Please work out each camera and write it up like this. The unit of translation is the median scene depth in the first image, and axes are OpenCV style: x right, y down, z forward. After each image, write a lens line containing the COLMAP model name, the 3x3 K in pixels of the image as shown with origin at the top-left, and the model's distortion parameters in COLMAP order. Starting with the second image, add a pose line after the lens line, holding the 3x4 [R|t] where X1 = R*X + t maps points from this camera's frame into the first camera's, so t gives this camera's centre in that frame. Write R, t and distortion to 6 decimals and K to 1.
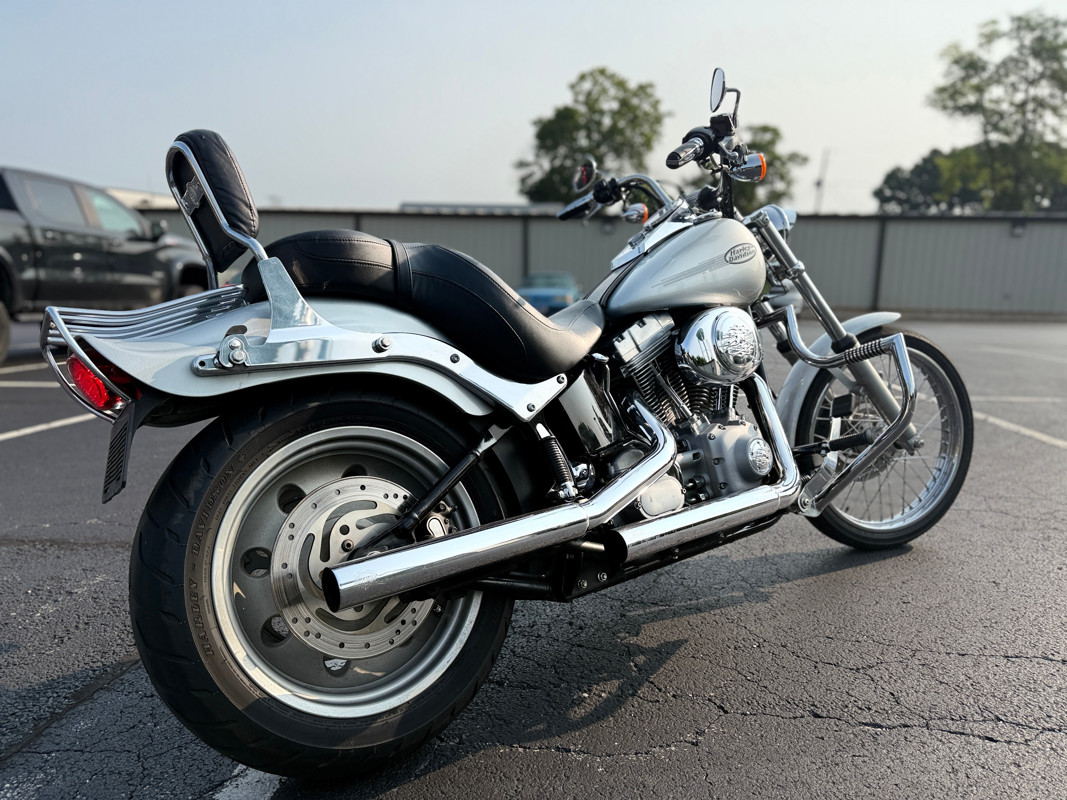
lens RADIAL K [[761.6, 0, 533.5], [0, 761.6, 400.0], [0, 0, 1]] dist [0.033982, -0.052349]
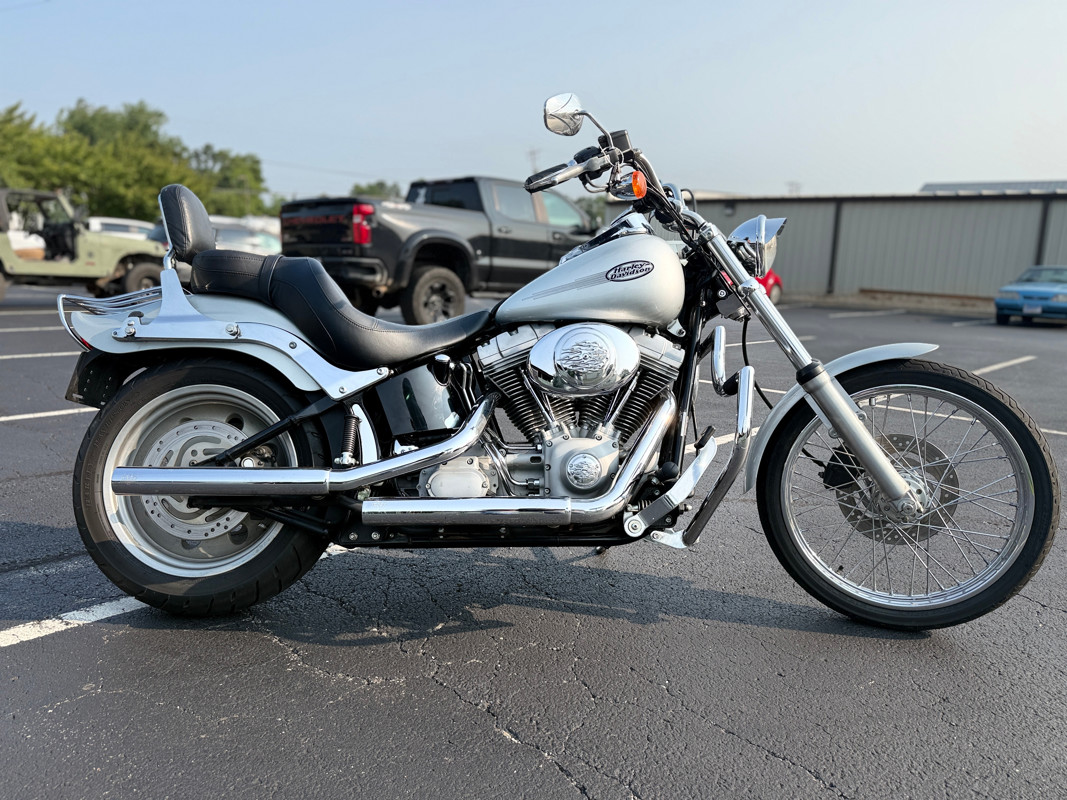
lens RADIAL K [[761.6, 0, 533.5], [0, 761.6, 400.0], [0, 0, 1]] dist [0.033982, -0.052349]
pose [[0.801552, 0.129197, -0.583801, 0.833897], [-0.119878, 0.991276, 0.054782, -0.068418], [0.585785, 0.026074, 0.810047, 0.129109]]
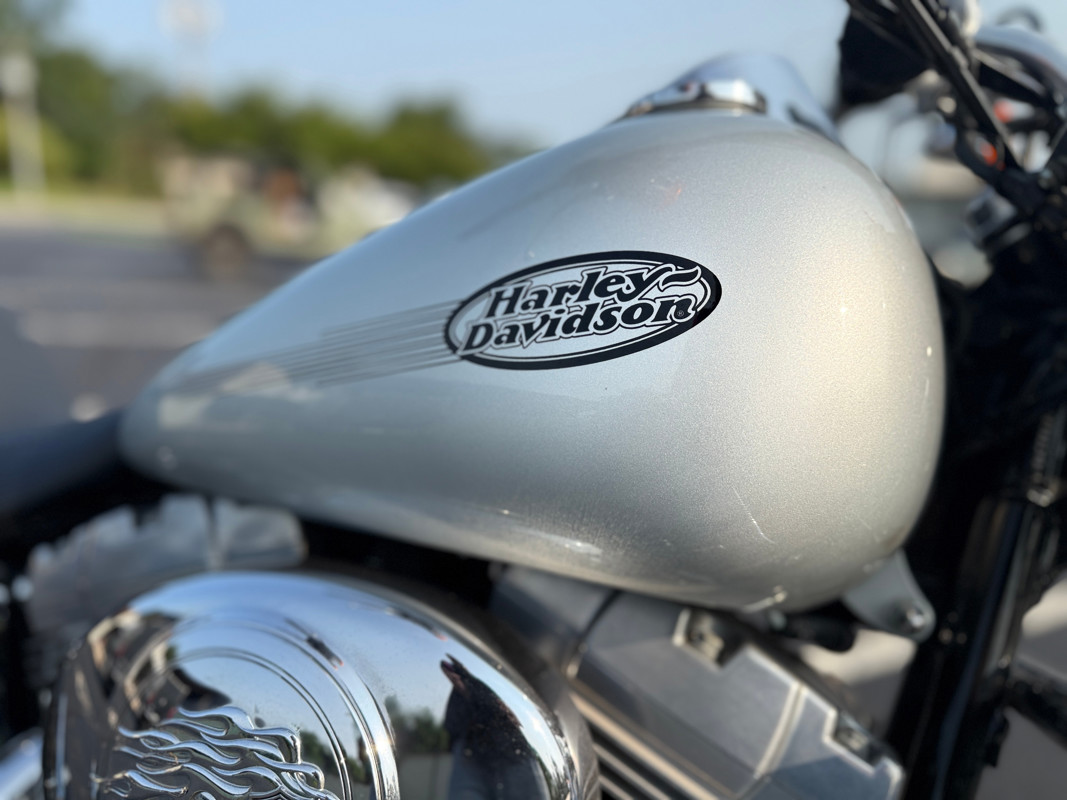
lens RADIAL K [[761.6, 0, 533.5], [0, 761.6, 400.0], [0, 0, 1]] dist [0.033982, -0.052349]
pose [[0.543624, 0.220579, -0.809826, 0.439044], [-0.190256, 0.972119, 0.137069, -0.208678], [0.817481, 0.079560, 0.570434, 0.965102]]
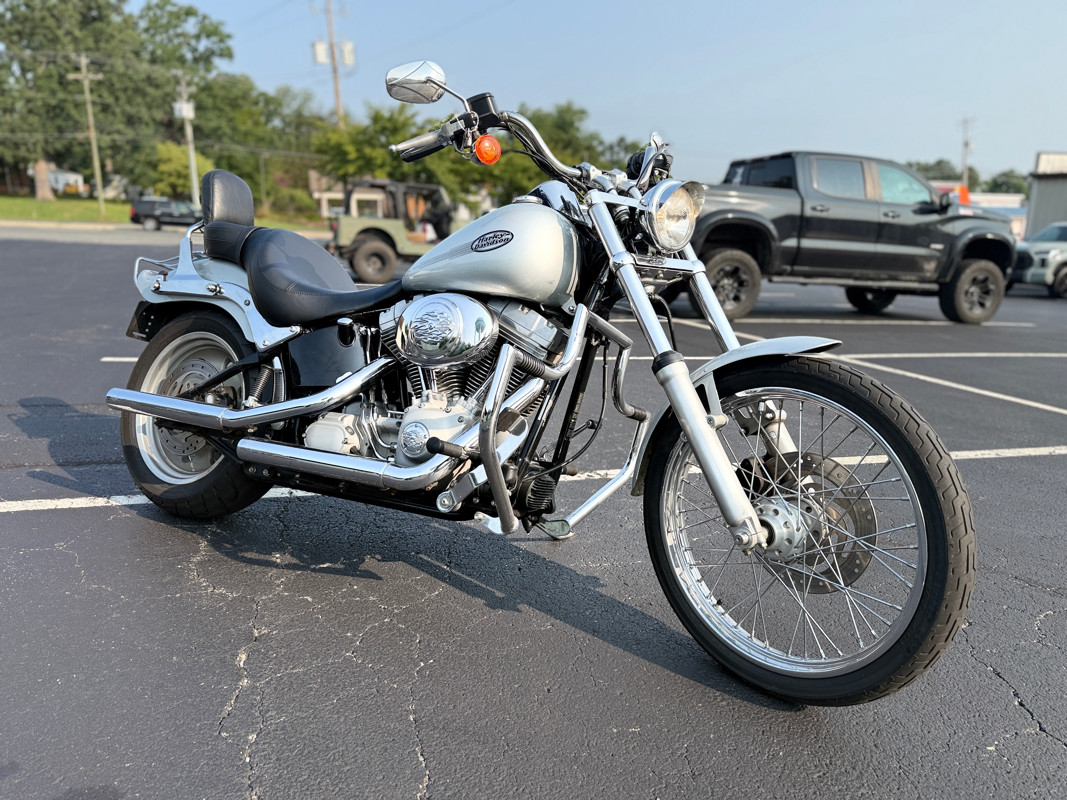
lens RADIAL K [[748.9, 0, 533.5], [0, 748.9, 400.0], [0, 0, 1]] dist [0.124438, -0.207994]
pose [[0.388898, 0.209256, -0.897201, 1.271574], [-0.172371, 0.973192, 0.152265, -0.162050], [0.905012, 0.095436, 0.414542, 0.724580]]
